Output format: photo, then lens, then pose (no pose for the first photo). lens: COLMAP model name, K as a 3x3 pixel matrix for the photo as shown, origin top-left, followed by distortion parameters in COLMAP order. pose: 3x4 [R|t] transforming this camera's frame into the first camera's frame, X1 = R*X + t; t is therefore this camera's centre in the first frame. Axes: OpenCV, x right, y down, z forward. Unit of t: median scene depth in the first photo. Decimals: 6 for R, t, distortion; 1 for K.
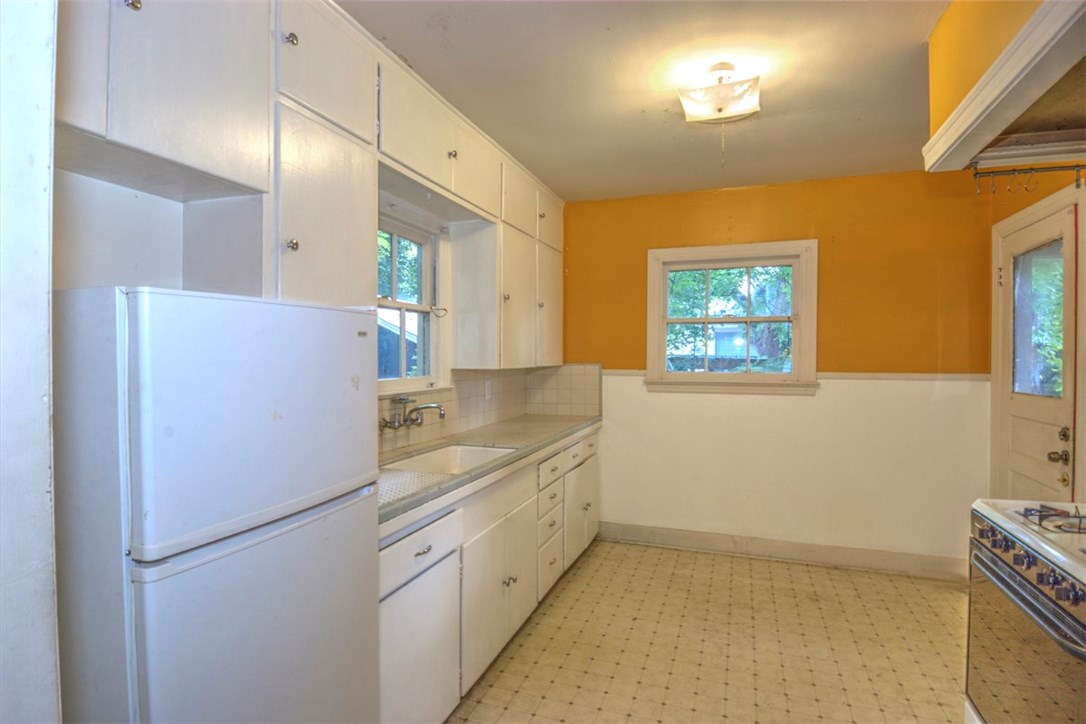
lens RADIAL K [[570.7, 0, 543.0], [0, 570.7, 362.0], [0, 0, 1]] dist [0.046365, -0.048381]
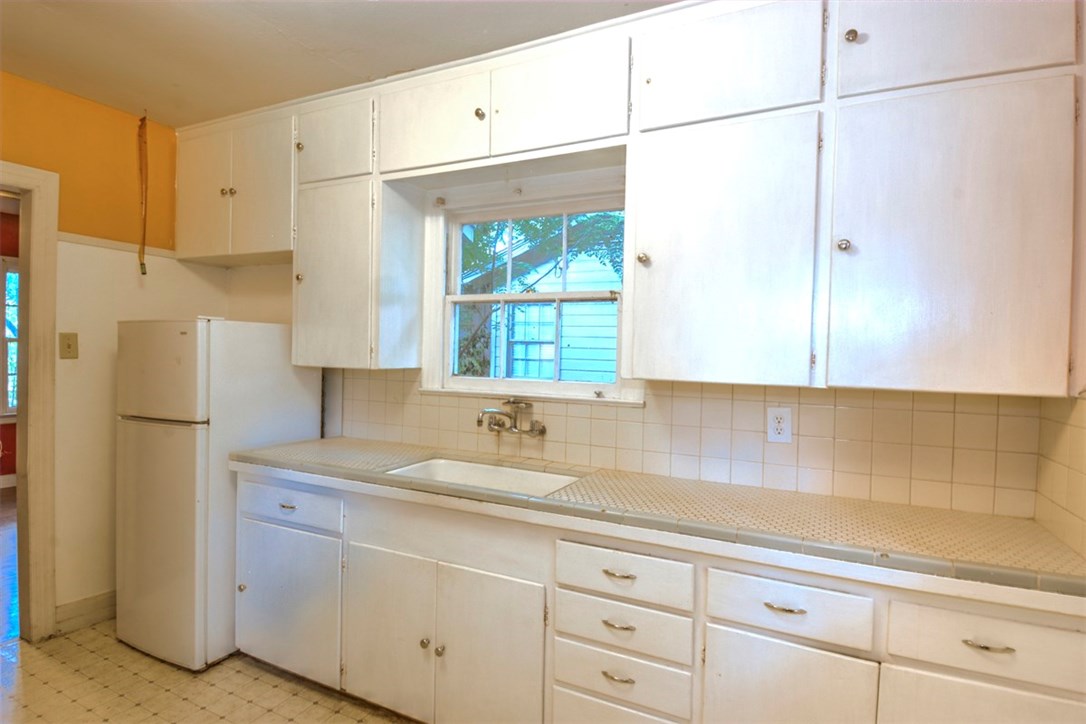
lens RADIAL K [[570.7, 0, 543.0], [0, 570.7, 362.0], [0, 0, 1]] dist [0.046365, -0.048381]
pose [[-0.112795, -0.006961, -0.993594, 0.599748], [-0.038122, 0.999270, -0.002673, -0.000357], [0.992887, 0.037576, -0.112978, 1.081281]]
